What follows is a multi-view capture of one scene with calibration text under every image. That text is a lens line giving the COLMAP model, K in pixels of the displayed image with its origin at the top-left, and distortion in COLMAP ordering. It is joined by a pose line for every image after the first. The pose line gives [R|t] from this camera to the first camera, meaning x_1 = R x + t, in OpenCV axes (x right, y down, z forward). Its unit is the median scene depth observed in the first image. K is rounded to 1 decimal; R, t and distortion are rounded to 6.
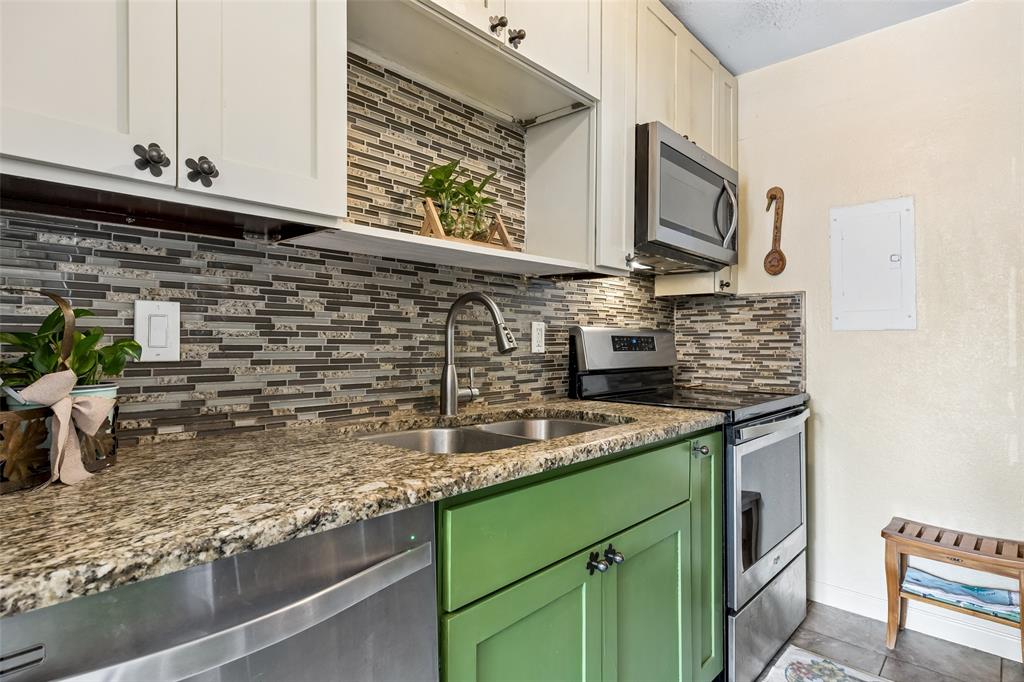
lens RADIAL K [[538.8, 0, 511.1], [0, 538.8, 335.9], [0, 0, 1]] dist [0.007555, 0.000388]
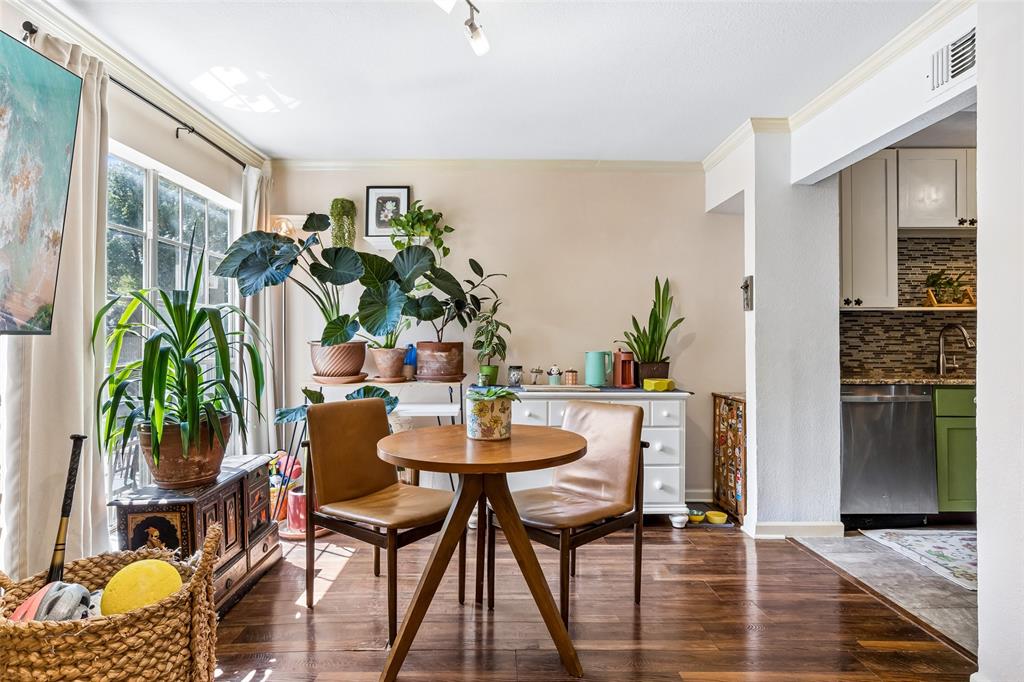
lens RADIAL K [[538.8, 0, 511.1], [0, 538.8, 335.9], [0, 0, 1]] dist [0.007555, 0.000388]
pose [[0.683258, -0.009758, -0.730112, 0.300475], [0.008145, 0.999950, -0.005743, -0.025167], [0.730132, -0.002023, 0.683303, -1.819028]]
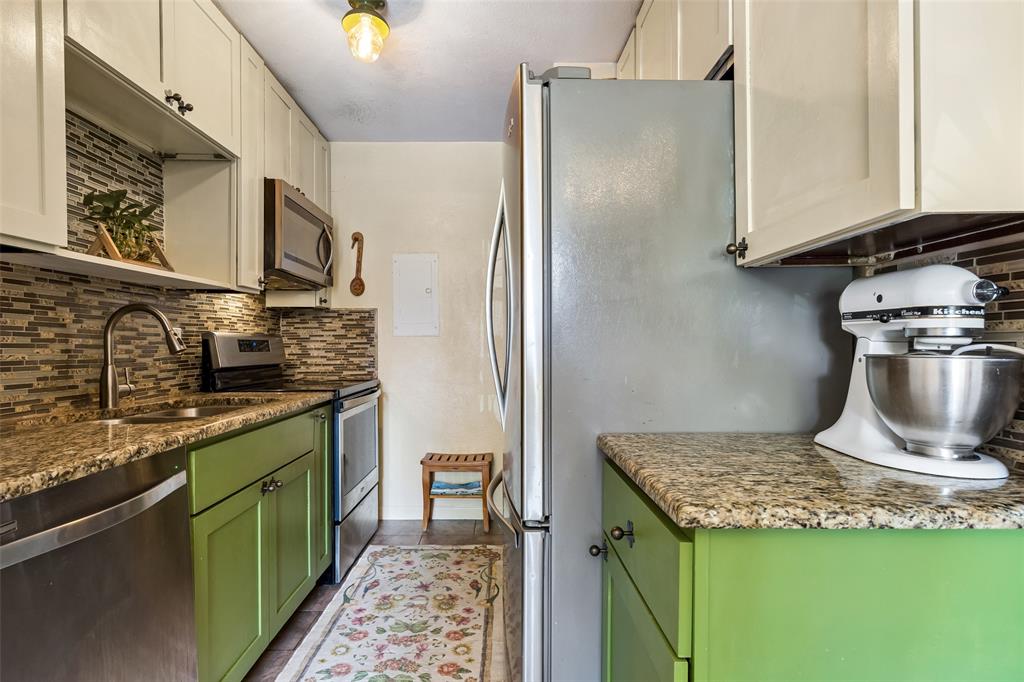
lens RADIAL K [[538.8, 0, 511.1], [0, 538.8, 335.9], [0, 0, 1]] dist [0.007555, 0.000388]
pose [[0.720533, 0.005640, 0.693398, -0.267441], [-0.002592, 0.999982, -0.005440, -0.004428], [-0.693416, 0.002122, 0.720534, -0.389413]]
